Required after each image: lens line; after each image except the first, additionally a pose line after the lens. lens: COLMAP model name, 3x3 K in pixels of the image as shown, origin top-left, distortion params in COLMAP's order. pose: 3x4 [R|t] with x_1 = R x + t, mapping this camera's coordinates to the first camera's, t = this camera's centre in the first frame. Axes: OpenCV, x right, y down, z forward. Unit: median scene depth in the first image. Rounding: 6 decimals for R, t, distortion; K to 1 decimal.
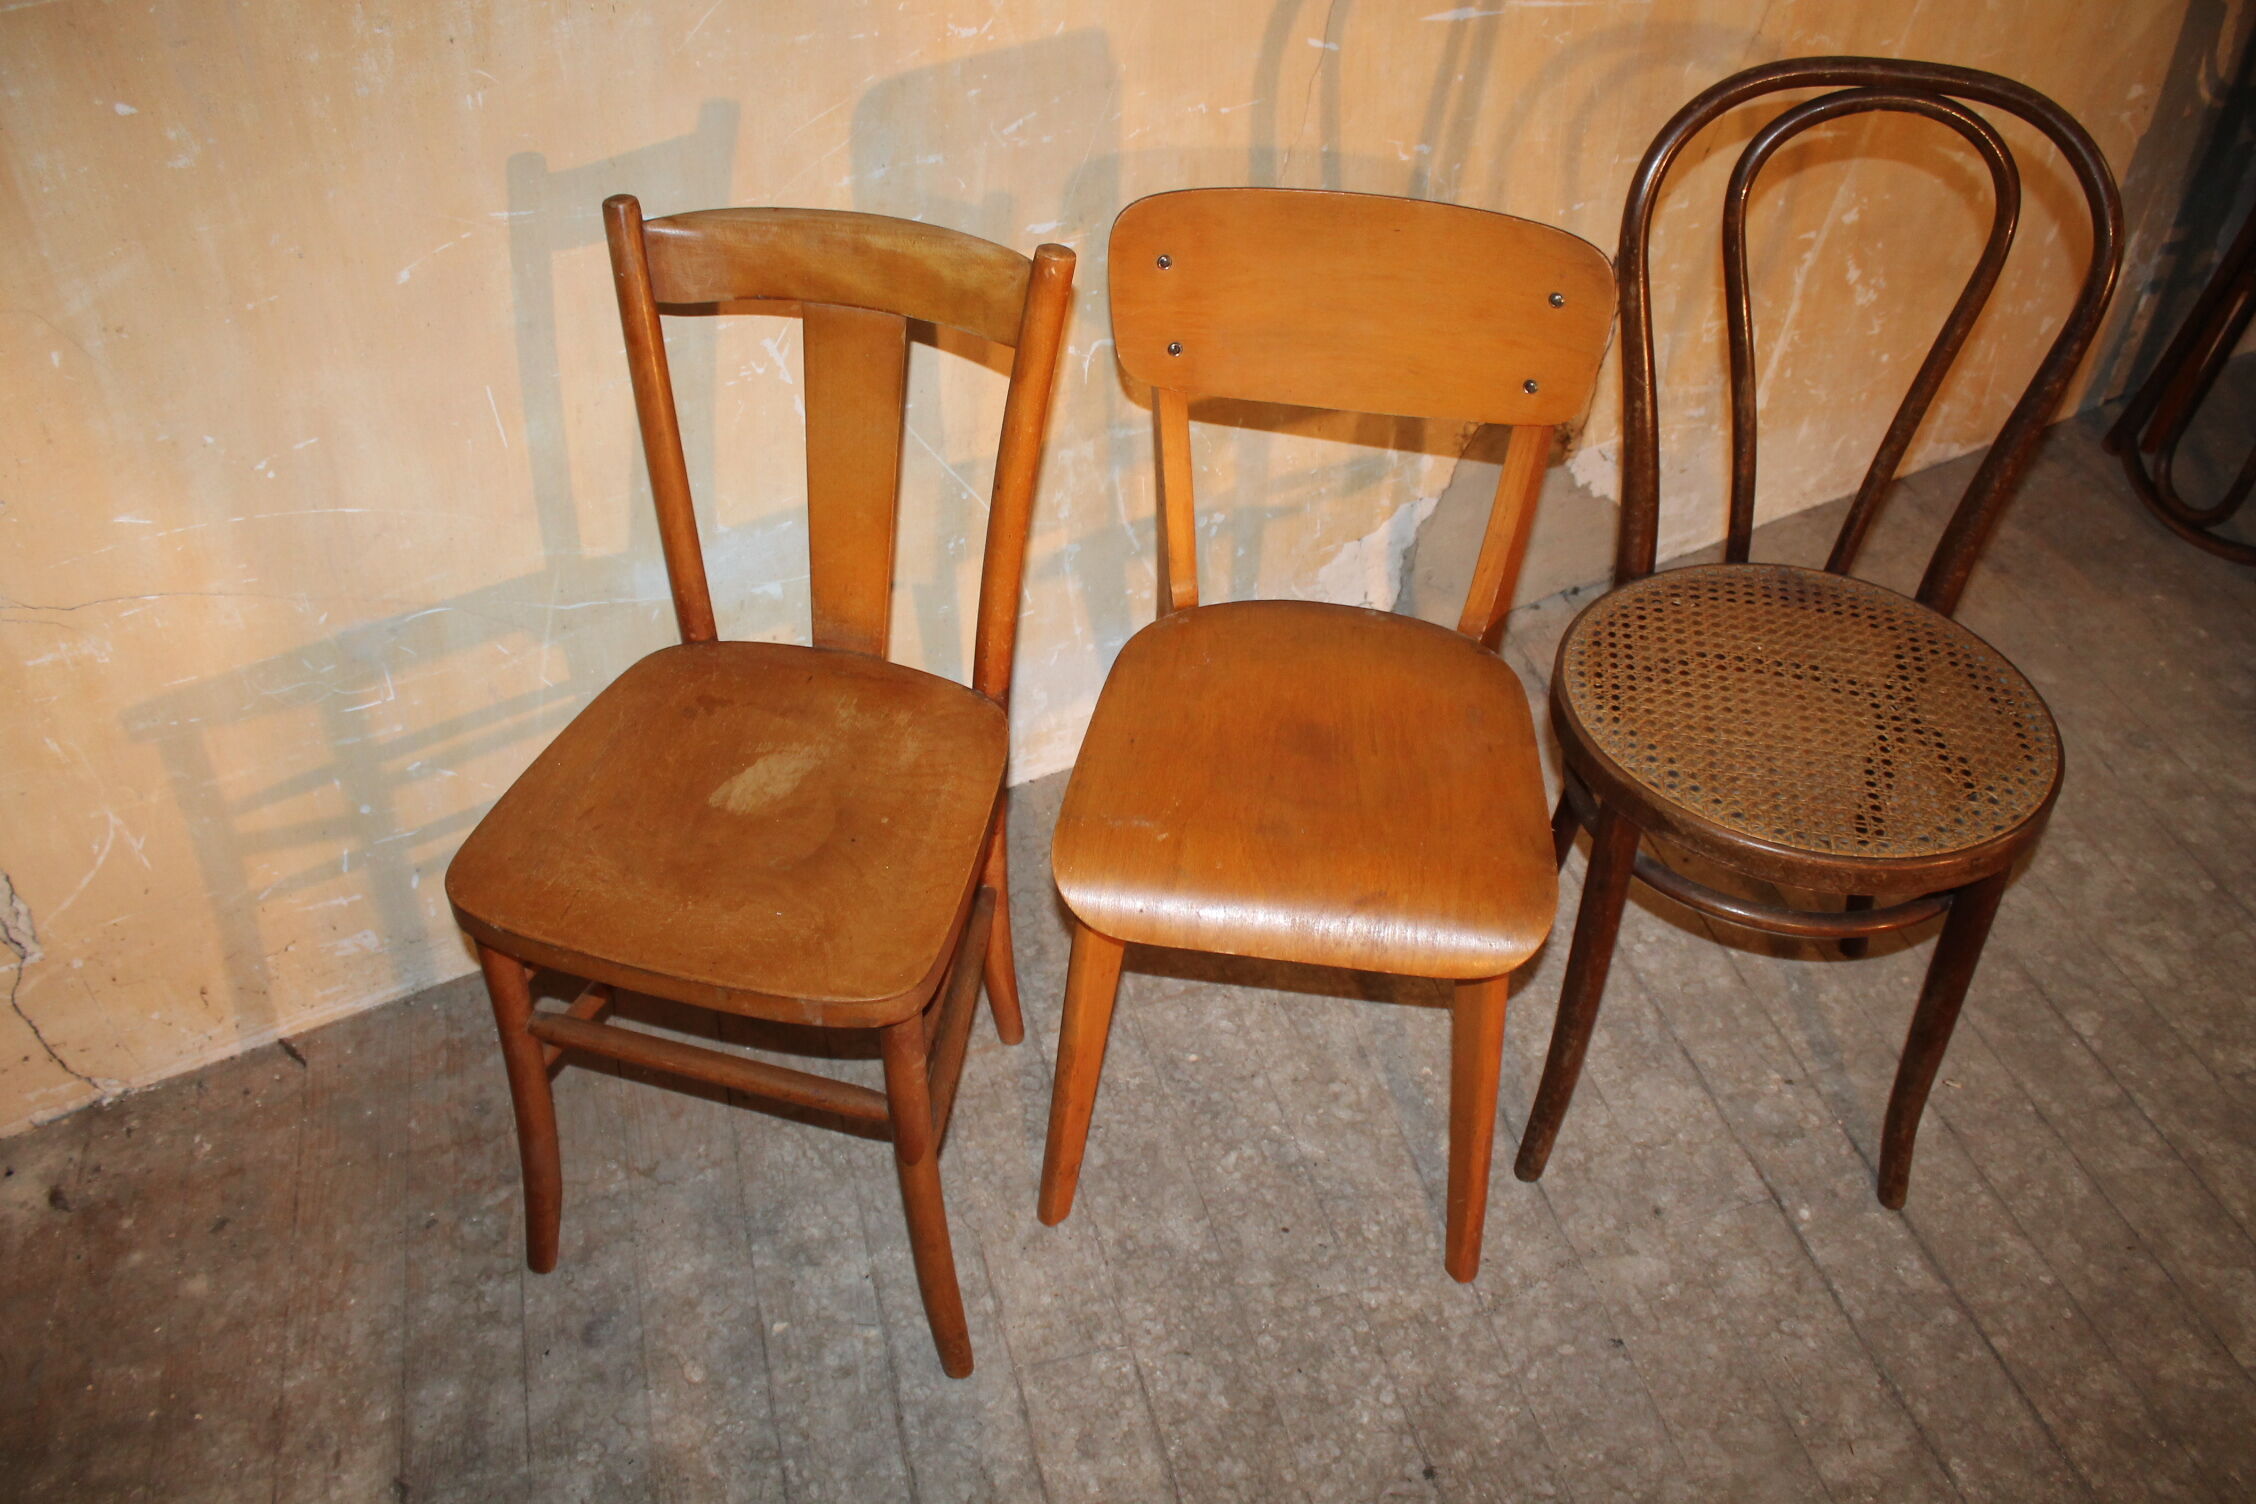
lens RADIAL K [[1881.7, 0, 1128.0], [0, 1881.7, 752.0], [0, 0, 1]] dist [-0.165243, 0.132081]
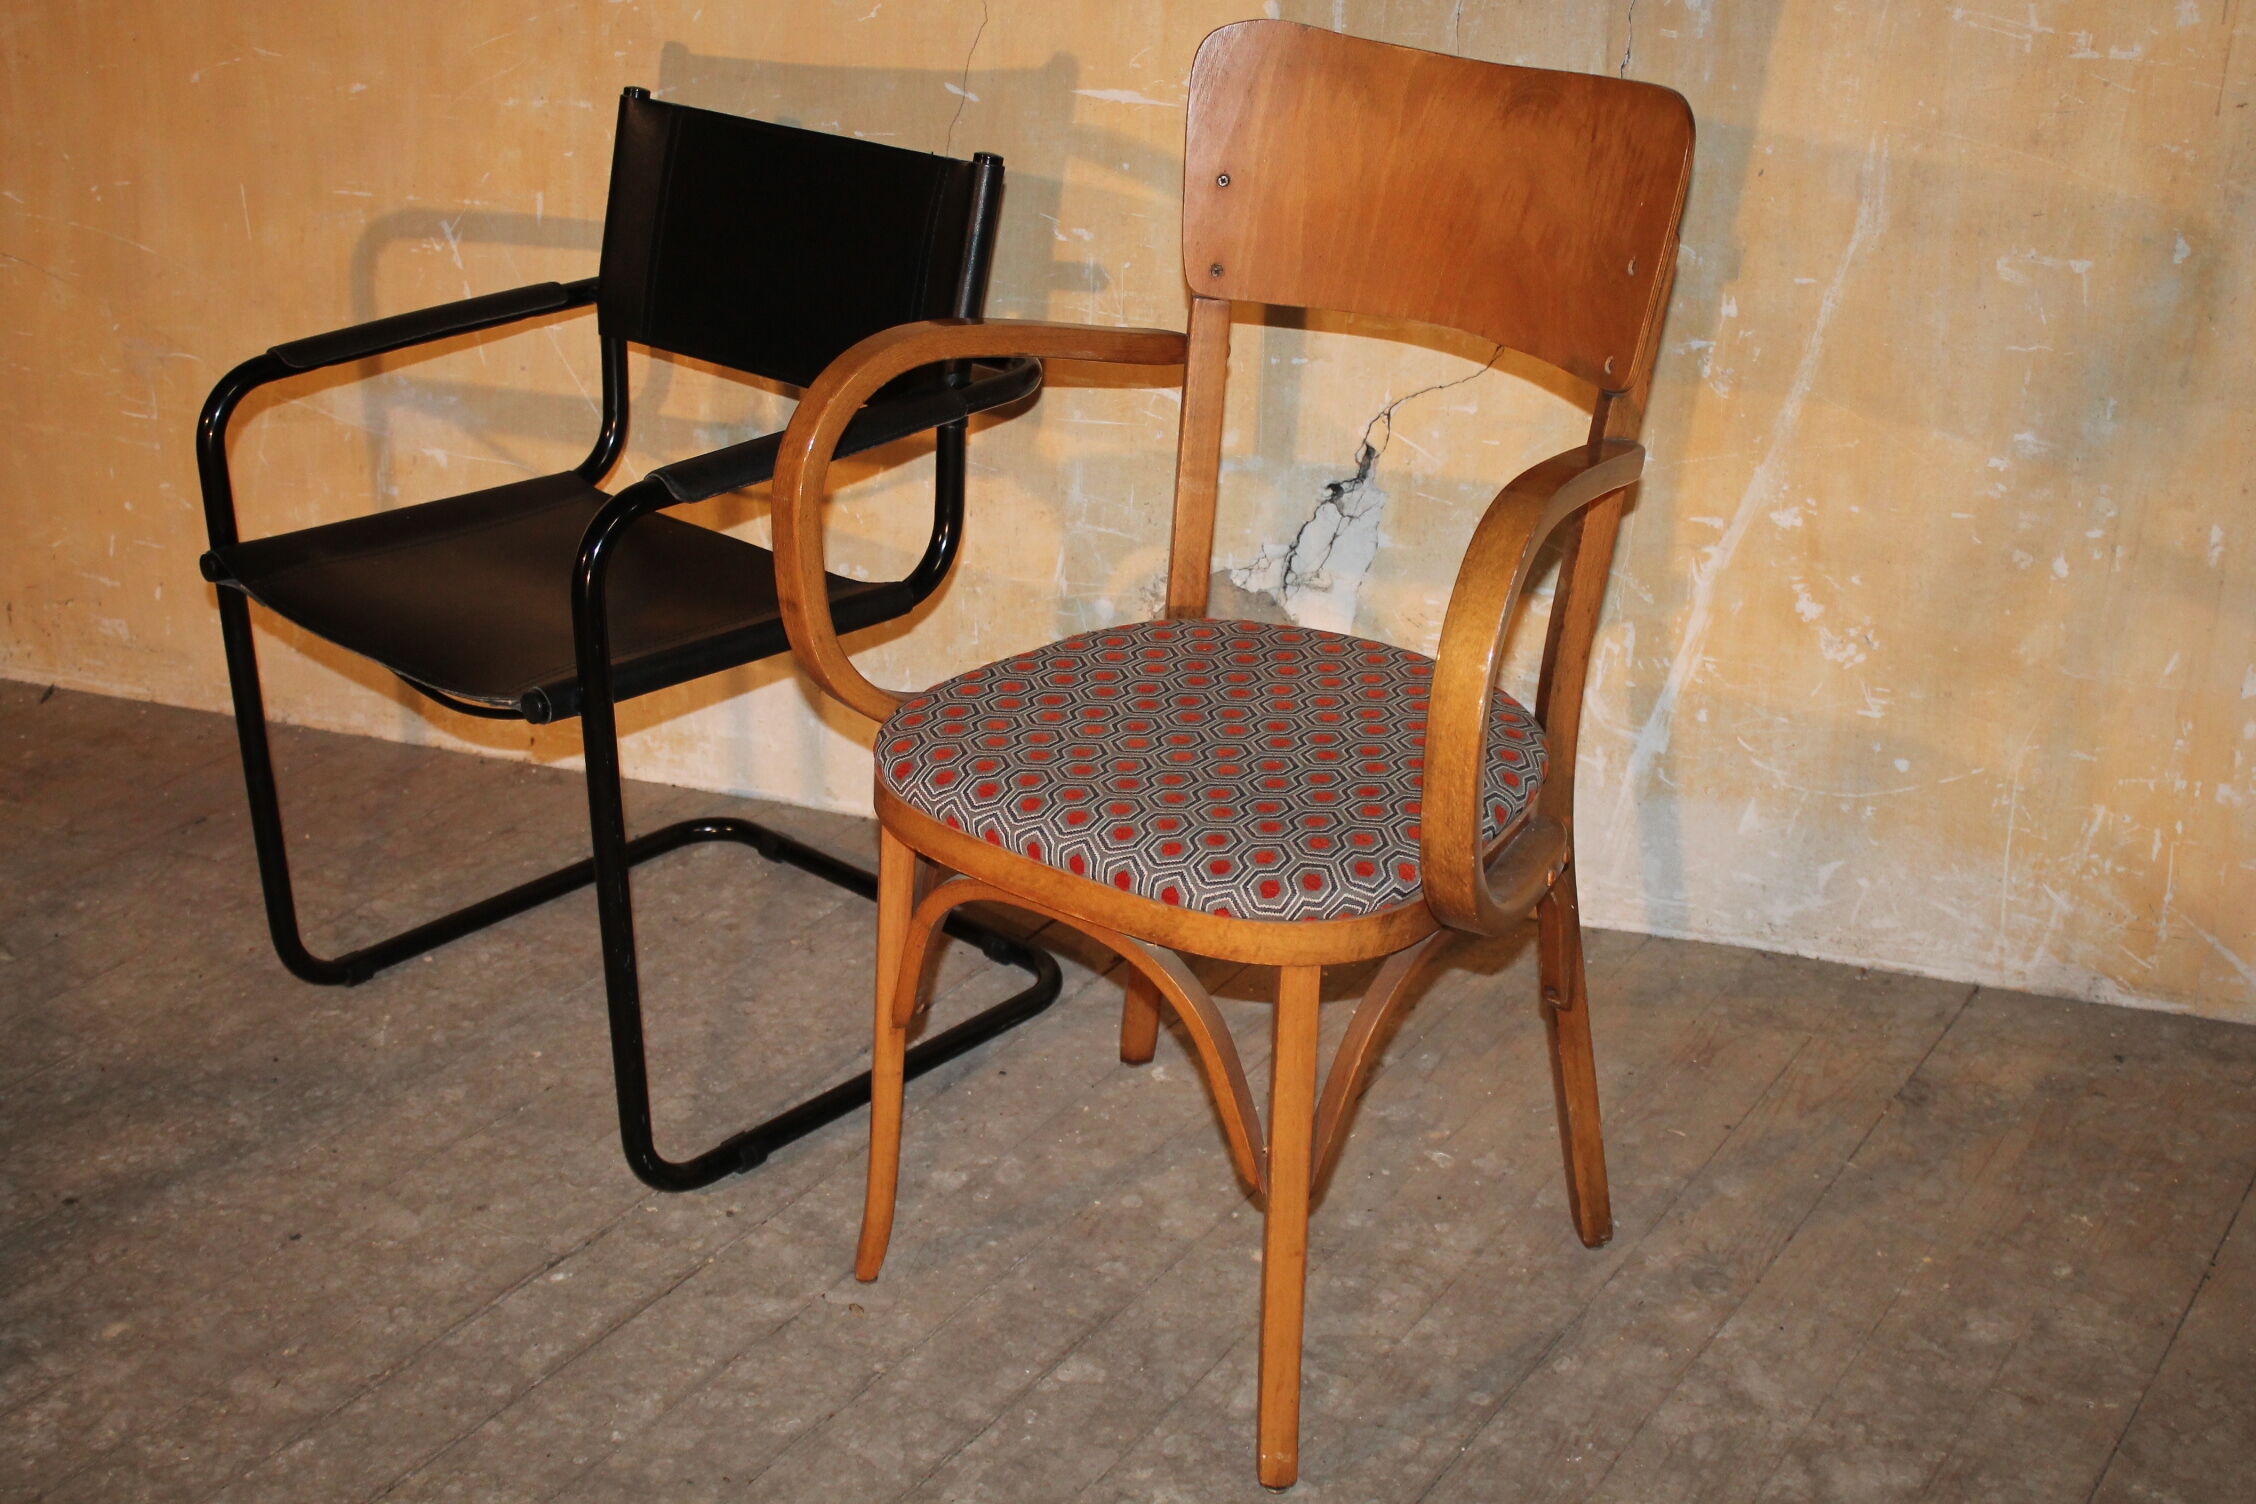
lens RADIAL K [[2779.6, 0, 1122.8], [0, 2779.6, 774.4], [0, 0, 1]] dist [-0.080941, 0.060785]
pose [[0.672187, 0.303777, -0.675192, 1.426227], [-0.476732, 0.875328, -0.080789, 0.020859], [0.566473, 0.376191, 0.733205, 0.097347]]
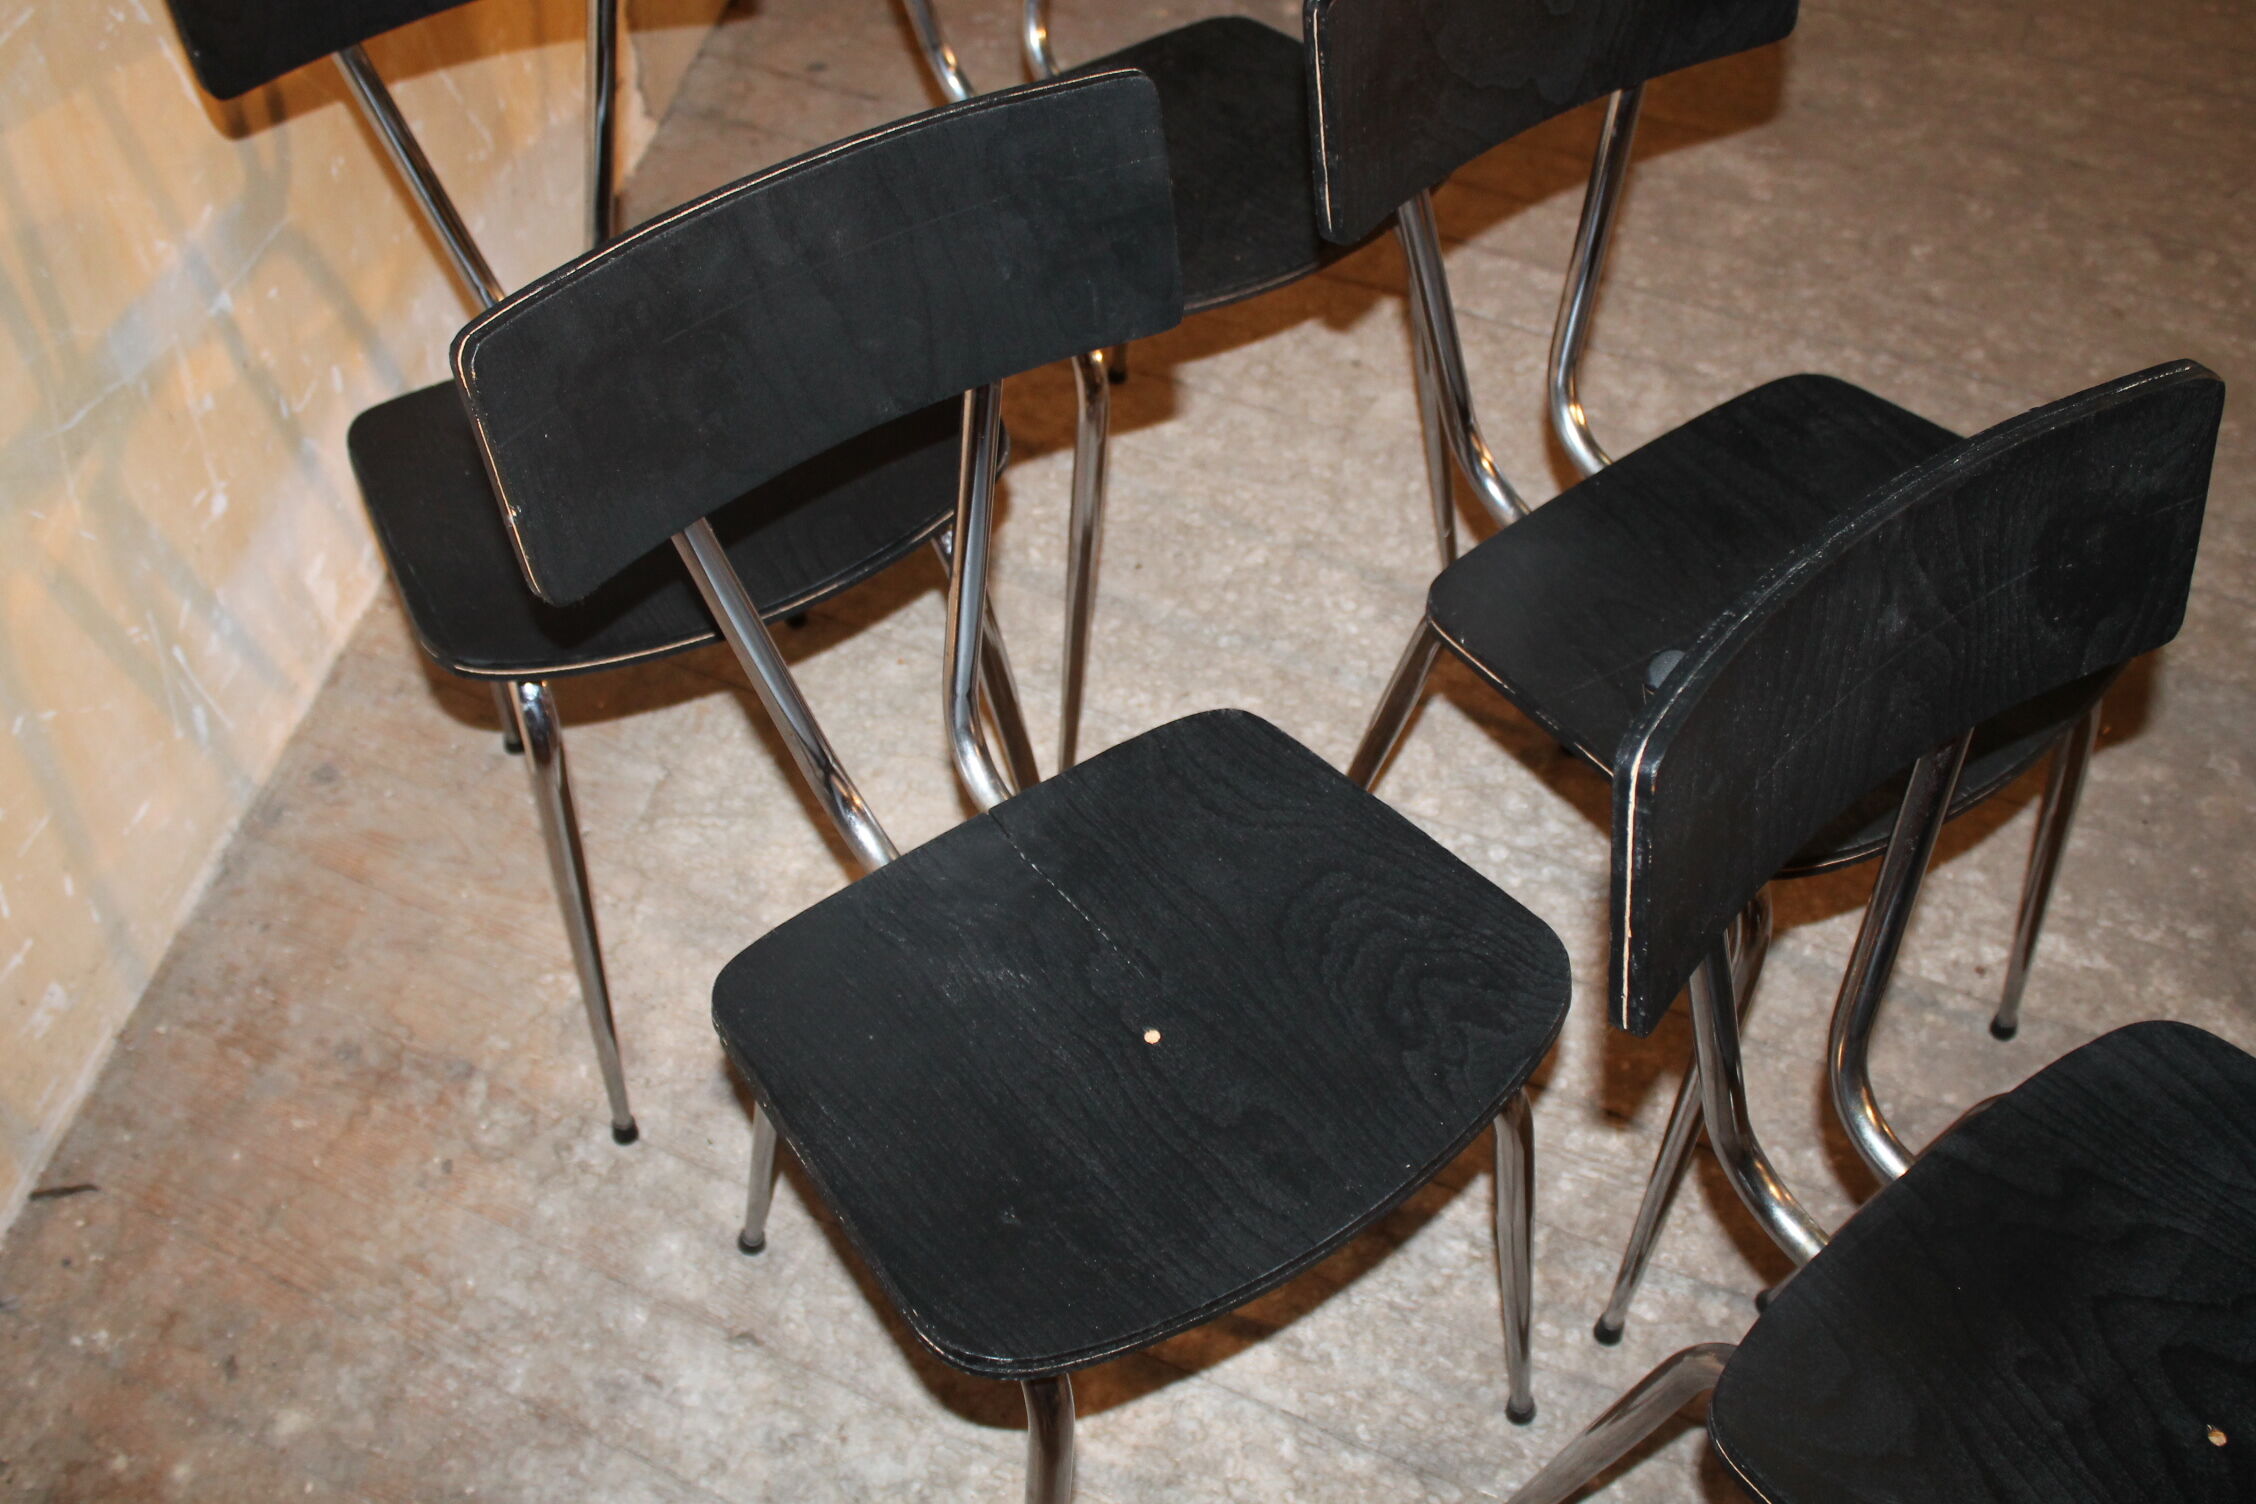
lens RADIAL K [[2255.6, 0, 1128.0], [0, 2255.6, 752.0], [0, 0, 1]] dist [-0.160205, 0.171145]
pose [[0.642456, -0.589270, 0.489909, -0.570556], [0.515431, 0.805364, 0.292779, -0.011498], [-0.567081, 0.064416, 0.821139, 0.049595]]
